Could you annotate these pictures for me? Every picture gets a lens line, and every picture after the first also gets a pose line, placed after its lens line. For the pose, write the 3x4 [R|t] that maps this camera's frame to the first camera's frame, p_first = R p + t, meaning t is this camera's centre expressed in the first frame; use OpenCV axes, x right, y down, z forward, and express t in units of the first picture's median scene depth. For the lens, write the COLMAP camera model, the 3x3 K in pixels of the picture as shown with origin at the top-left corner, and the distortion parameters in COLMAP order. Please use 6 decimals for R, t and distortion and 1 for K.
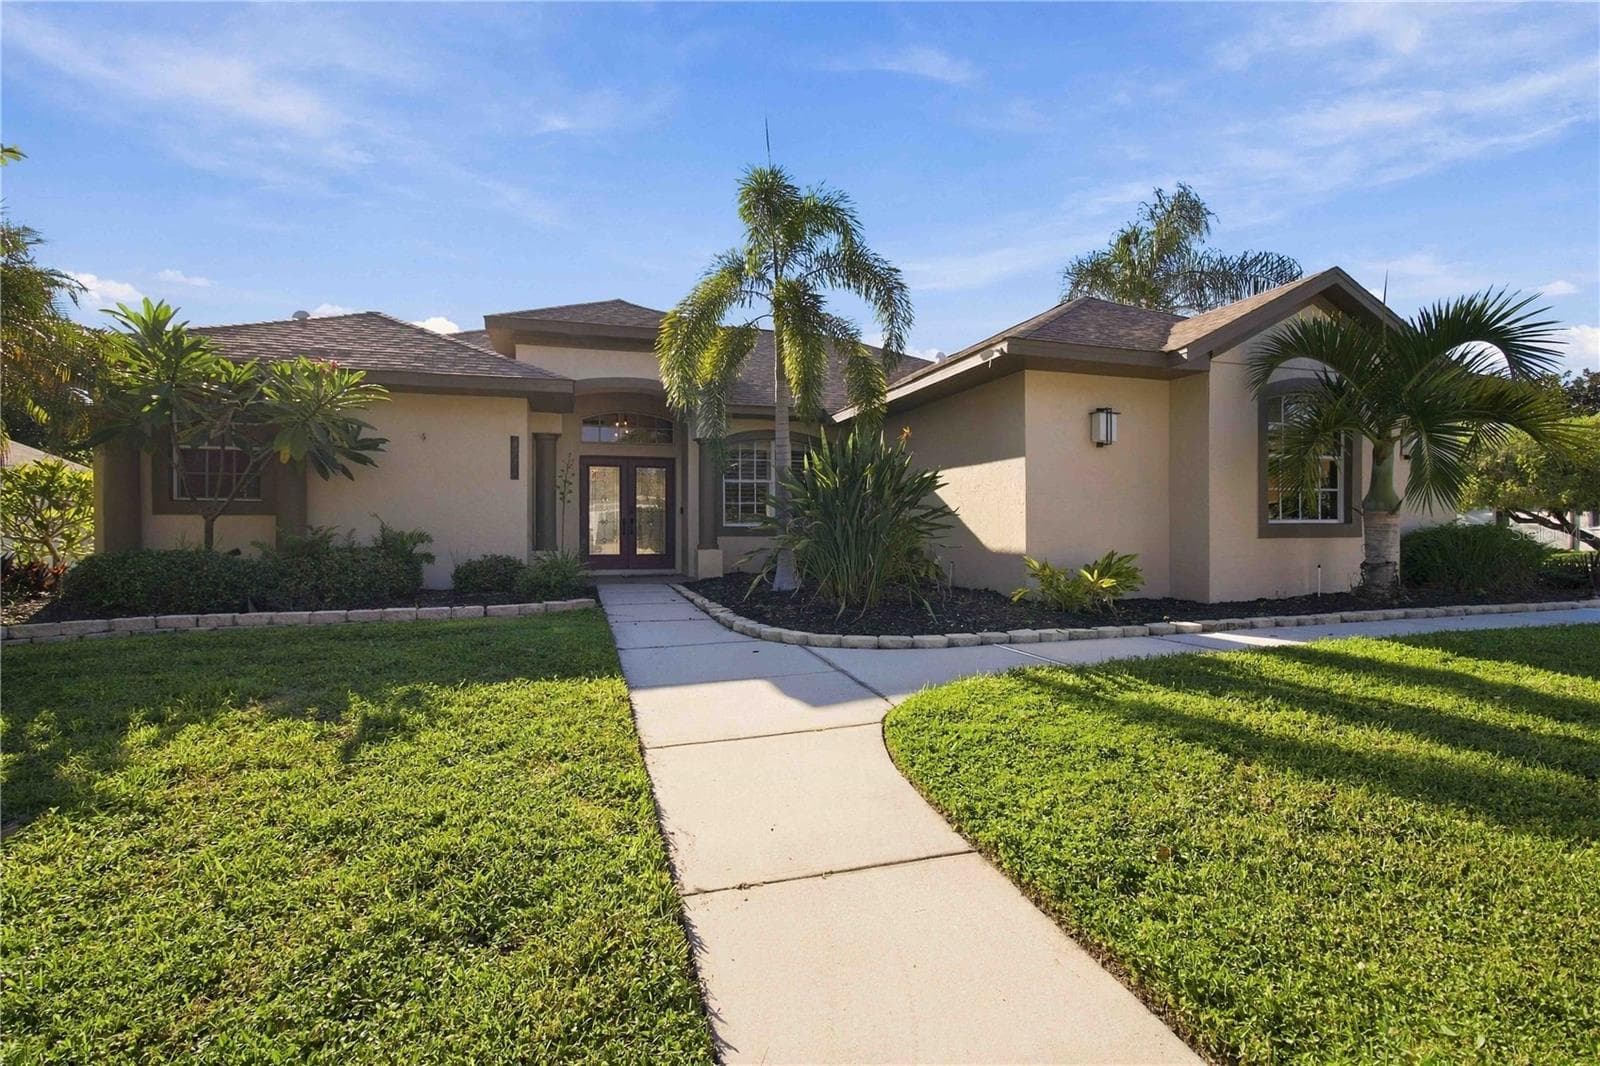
lens RADIAL K [[760.8, 0, 810.0], [0, 760.8, 540.5], [0, 0, 1]] dist [0.000694, 0.000343]
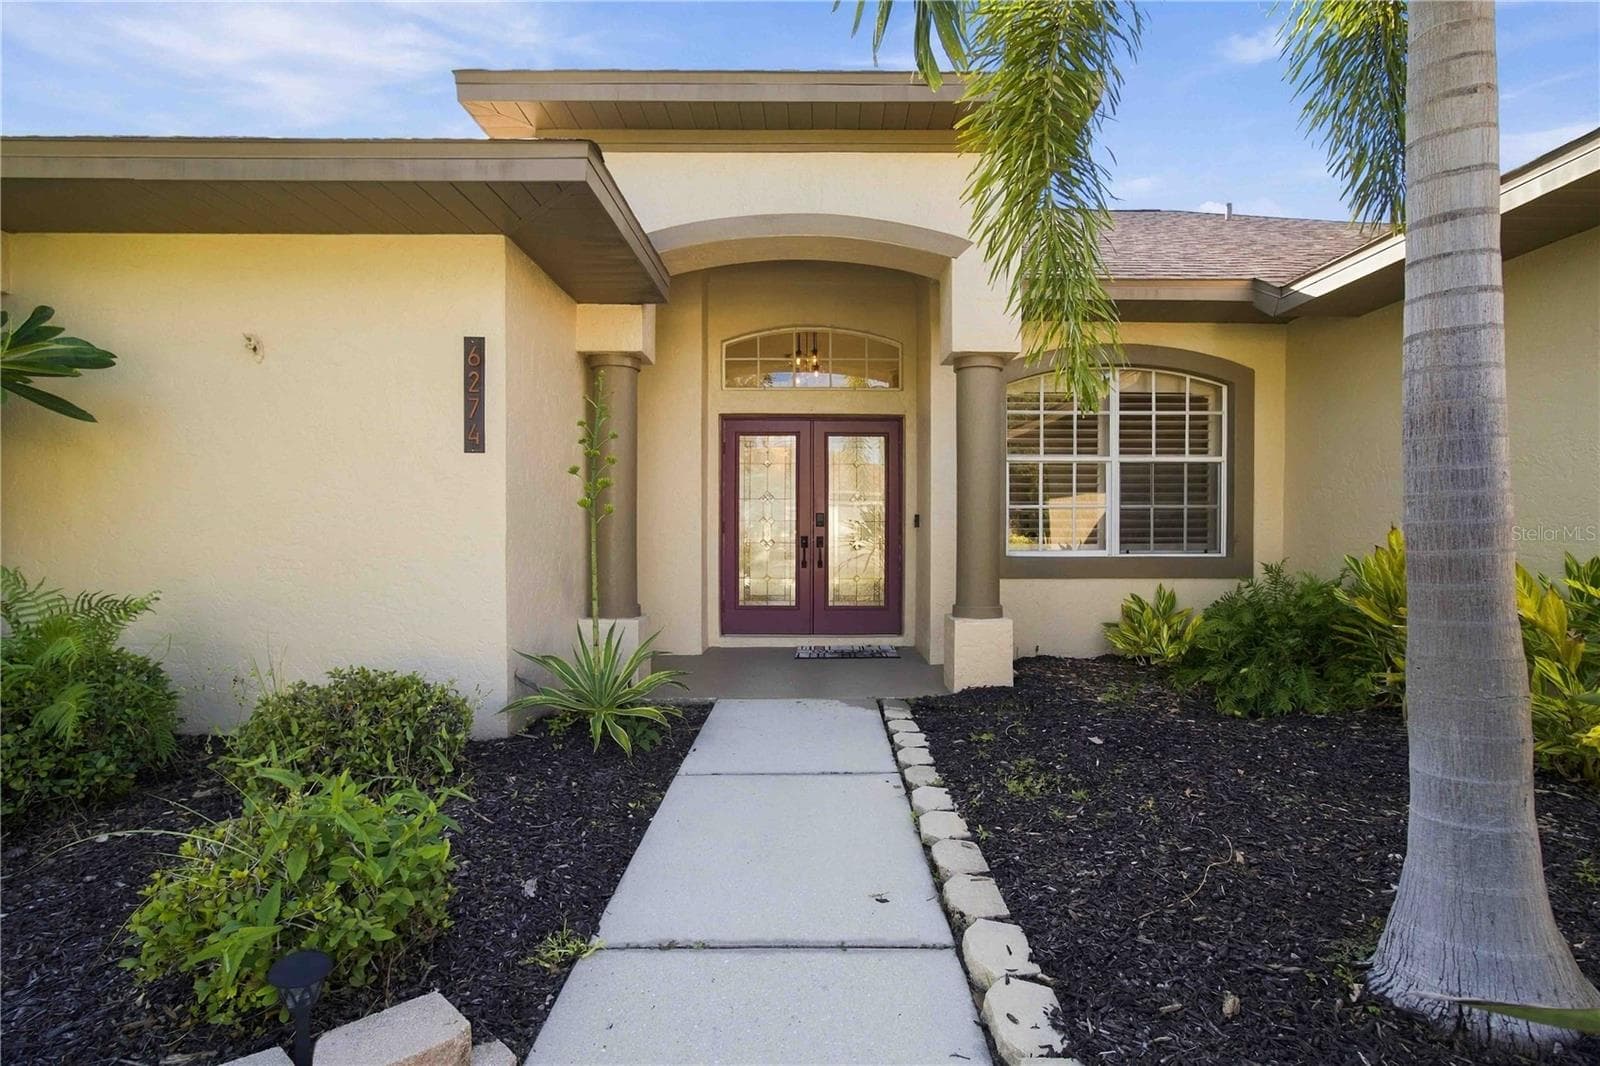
lens RADIAL K [[760.8, 0, 810.0], [0, 760.8, 540.5], [0, 0, 1]] dist [0.000694, 0.000343]
pose [[0.952855, 0.007957, -0.303321, -0.118183], [-0.006284, 0.999959, 0.006490, -0.040842], [0.303360, -0.004277, 0.952866, 0.709570]]
